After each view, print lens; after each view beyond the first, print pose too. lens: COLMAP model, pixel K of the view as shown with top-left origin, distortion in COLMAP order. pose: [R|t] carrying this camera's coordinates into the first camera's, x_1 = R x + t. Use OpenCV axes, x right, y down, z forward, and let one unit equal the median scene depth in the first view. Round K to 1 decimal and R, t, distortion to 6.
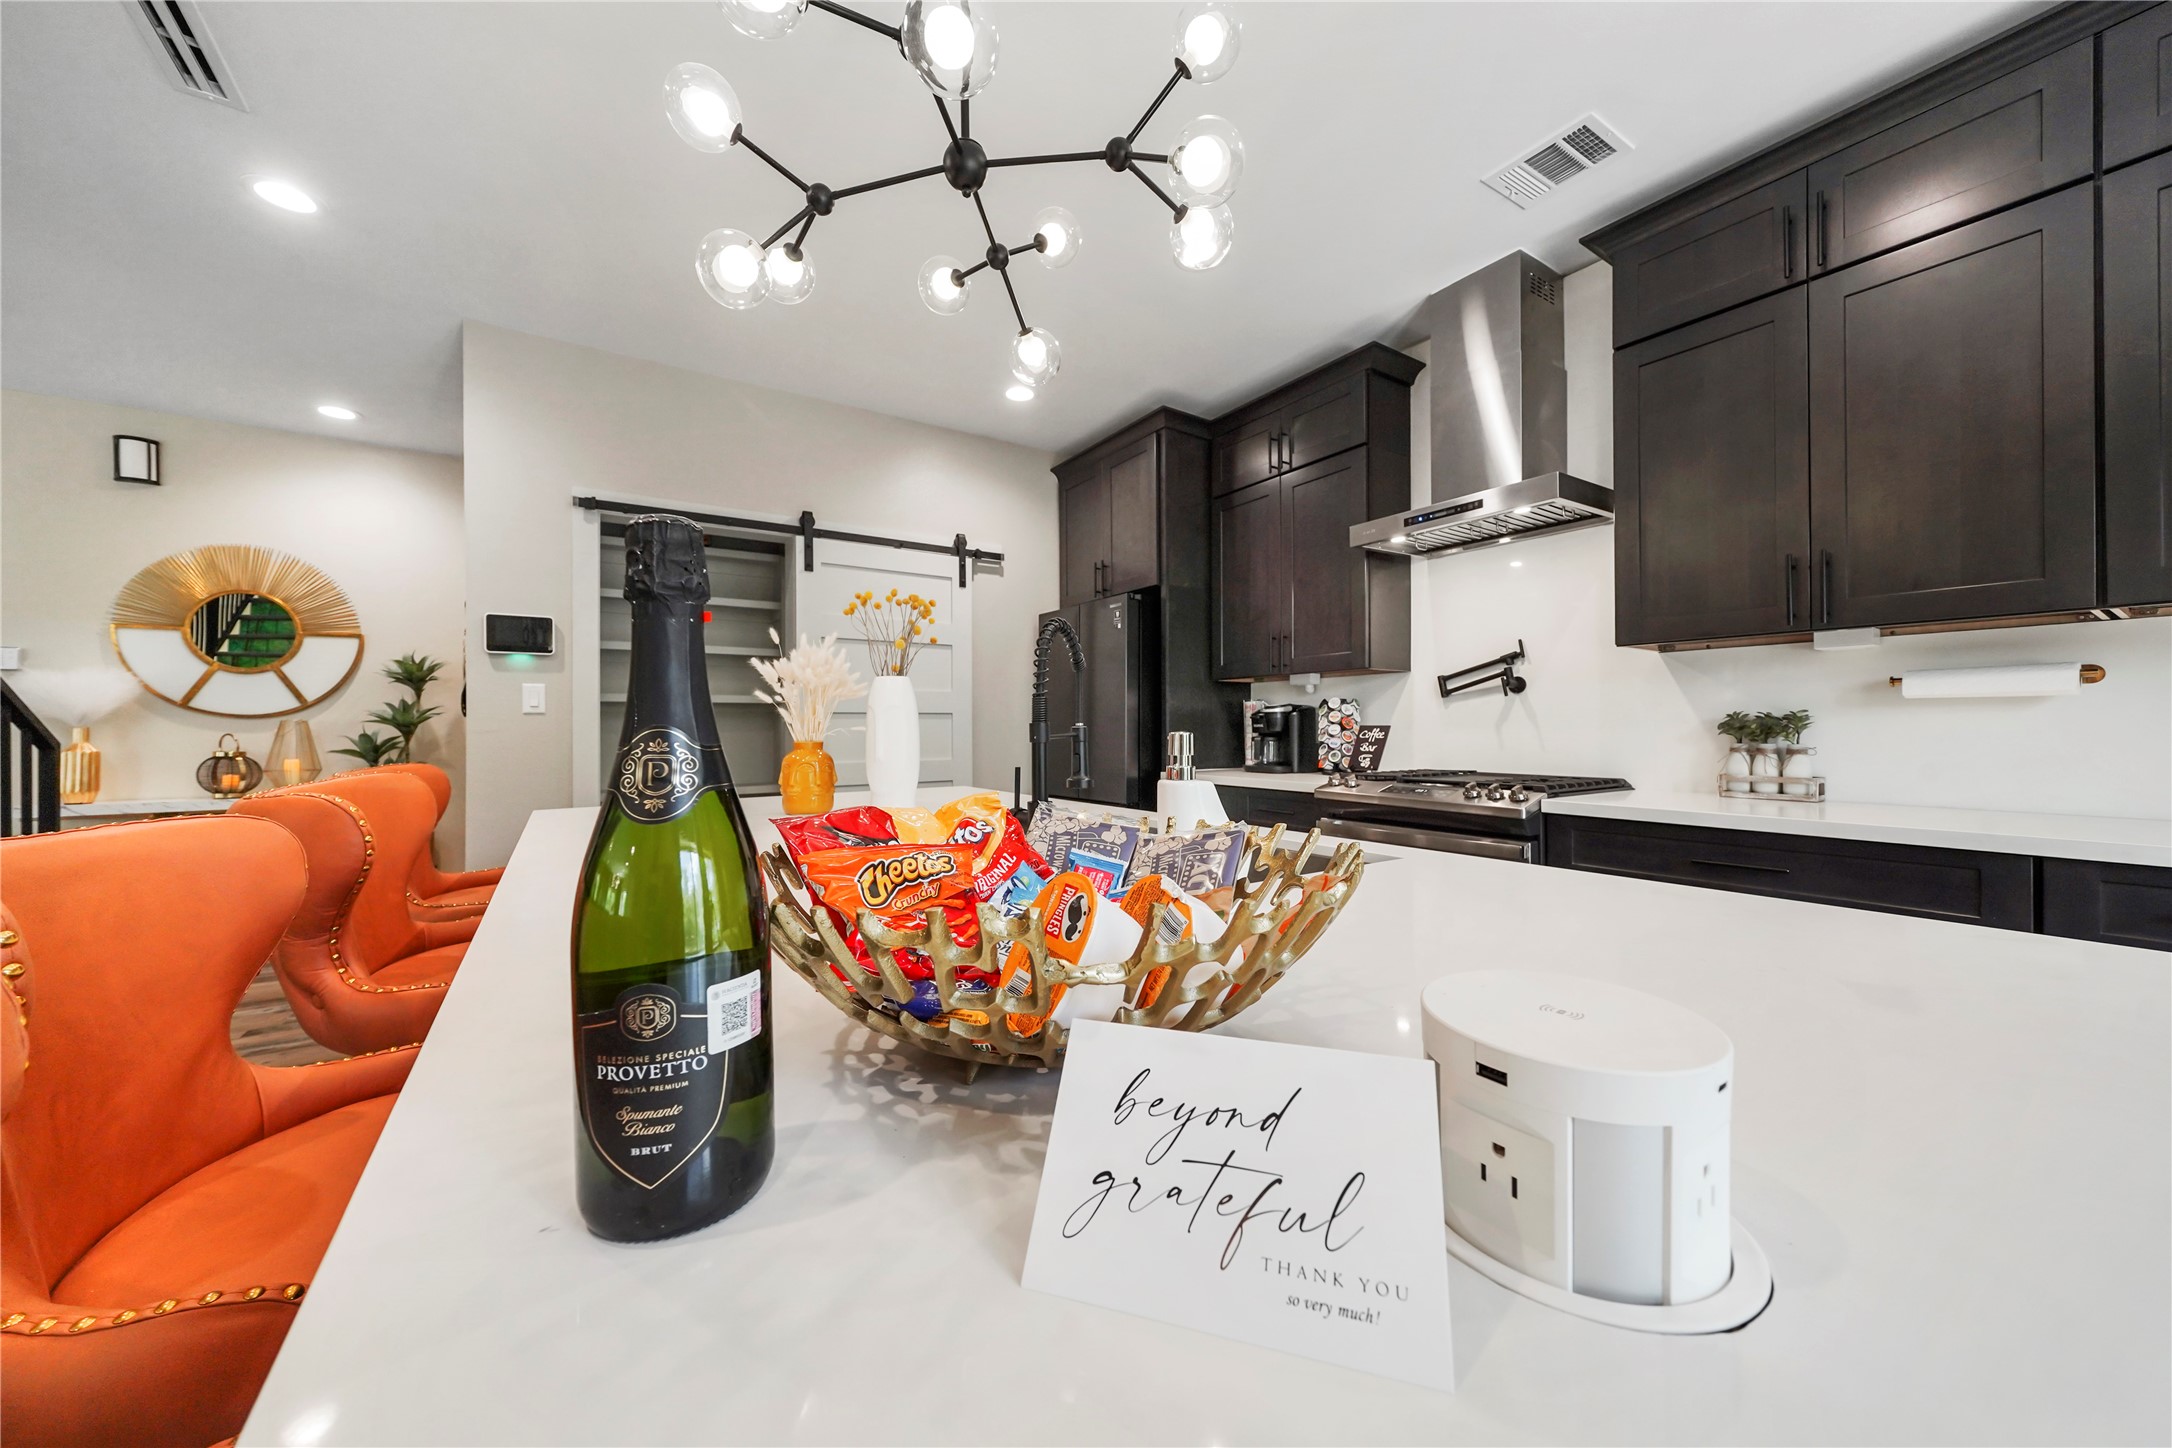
lens RADIAL K [[773.2, 0, 1082.6], [0, 773.2, 726.5], [0, 0, 1]] dist [0.002441, -0.001166]
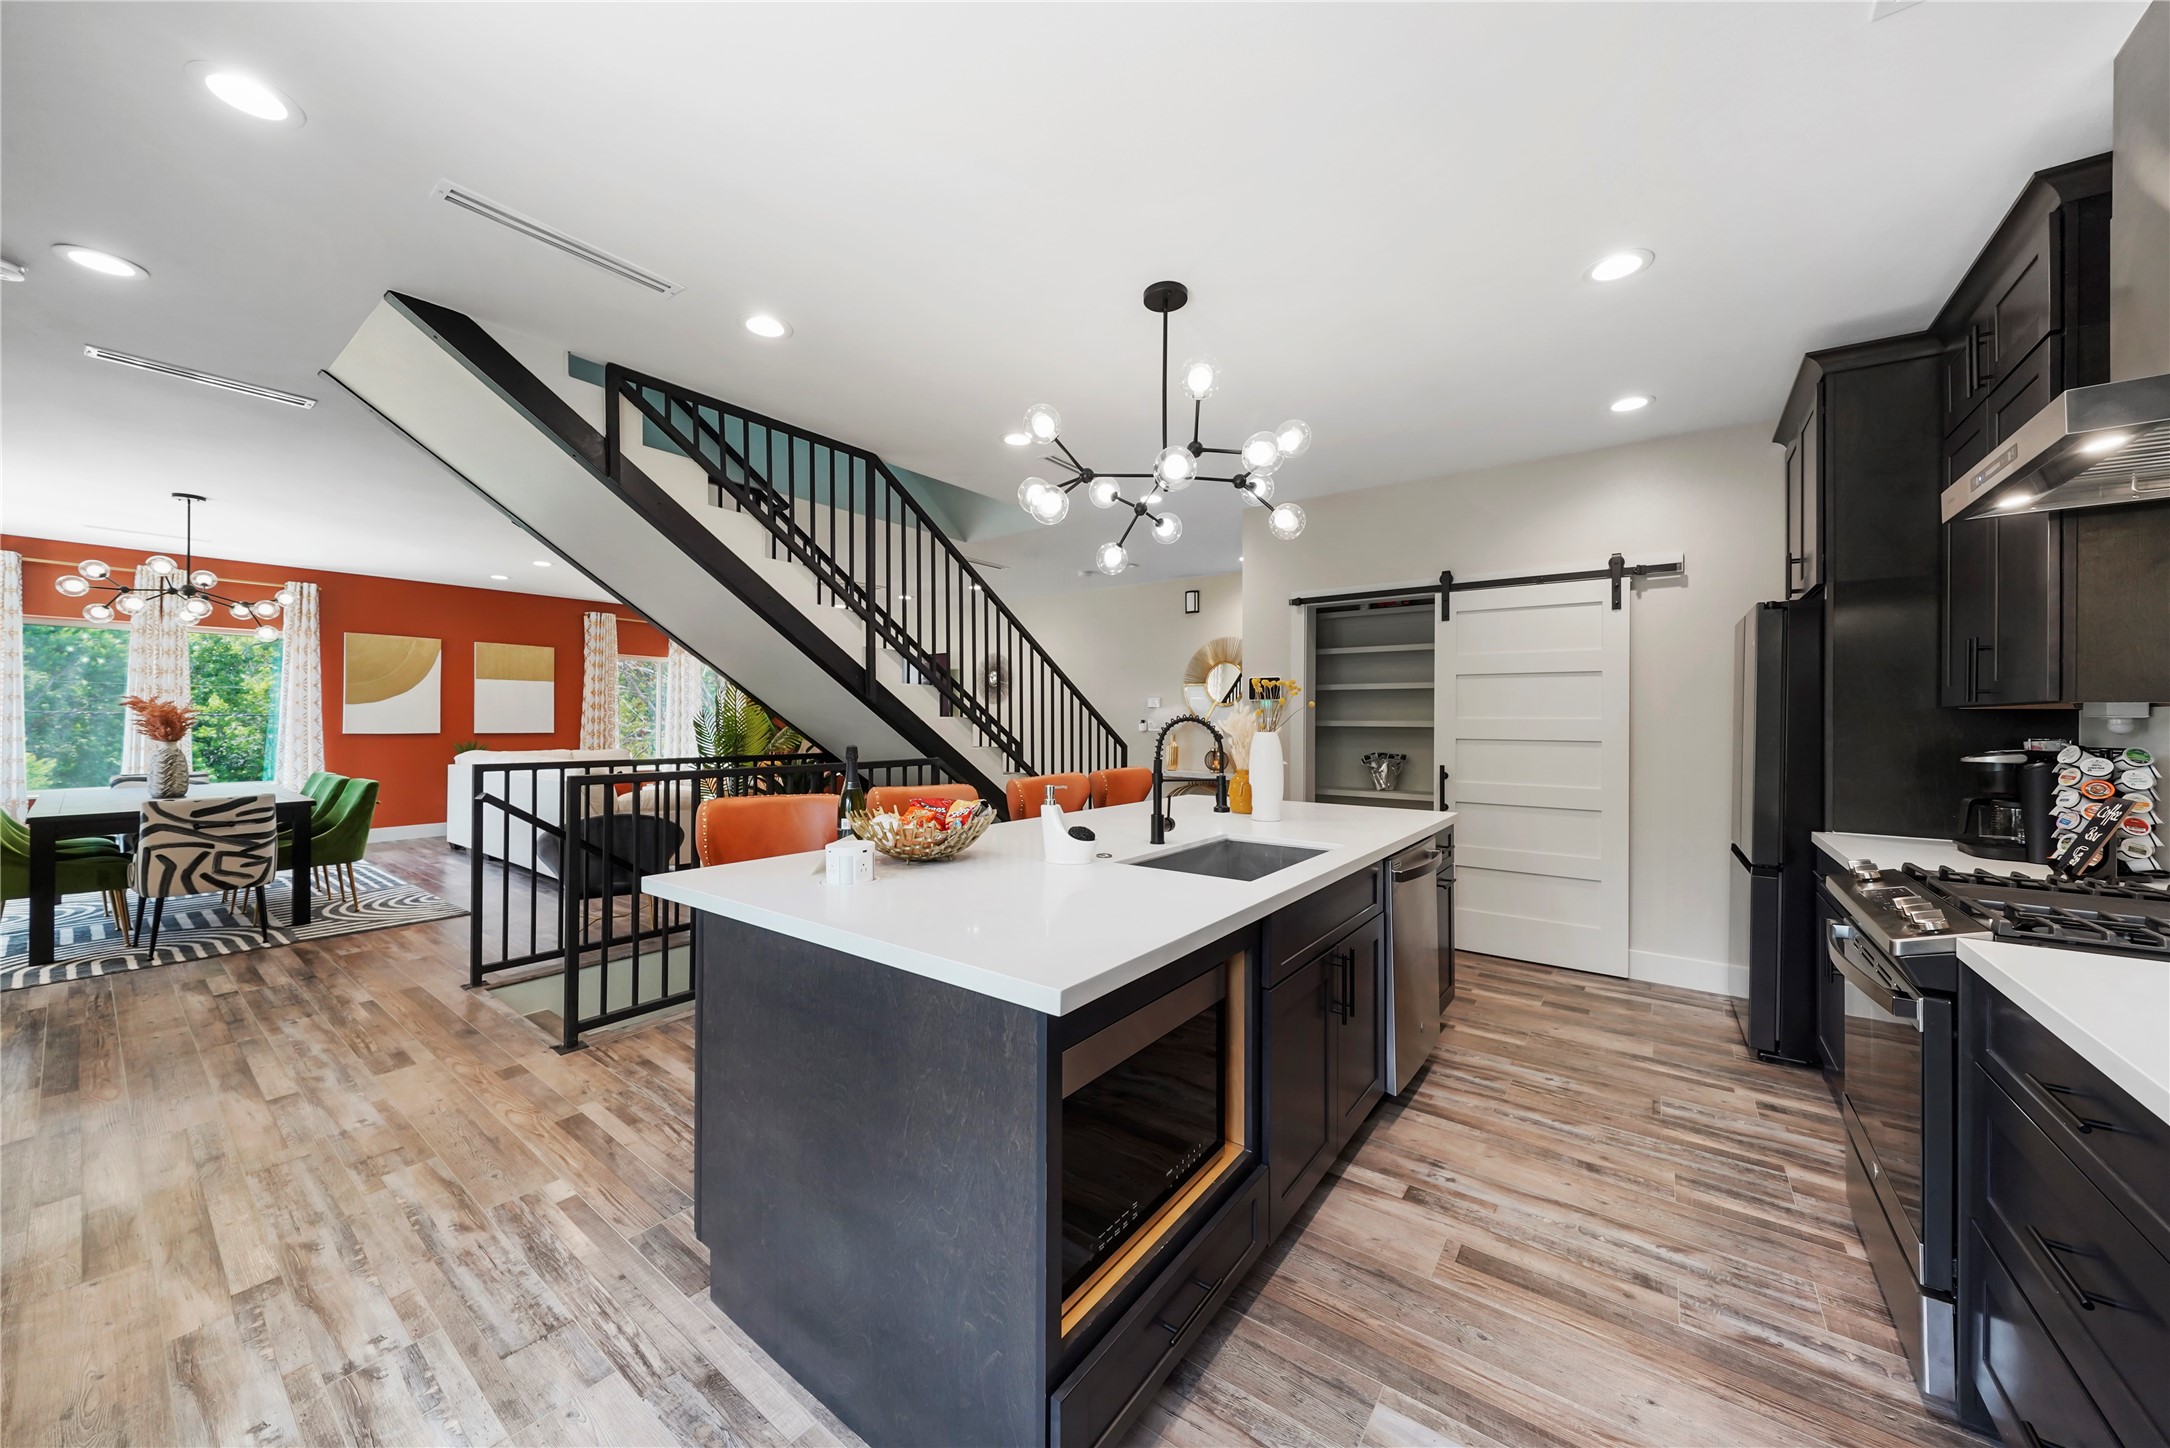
lens RADIAL K [[772.5, 0, 1075.5], [0, 772.5, 714.8], [0, 0, 1]] dist [0.002441, -0.001166]
pose [[0.325586, 0.003489, -0.945506, 0.647846], [-0.008725, 0.999962, 0.000685, -0.055695], [0.945472, 0.008027, 0.325604, 0.074106]]
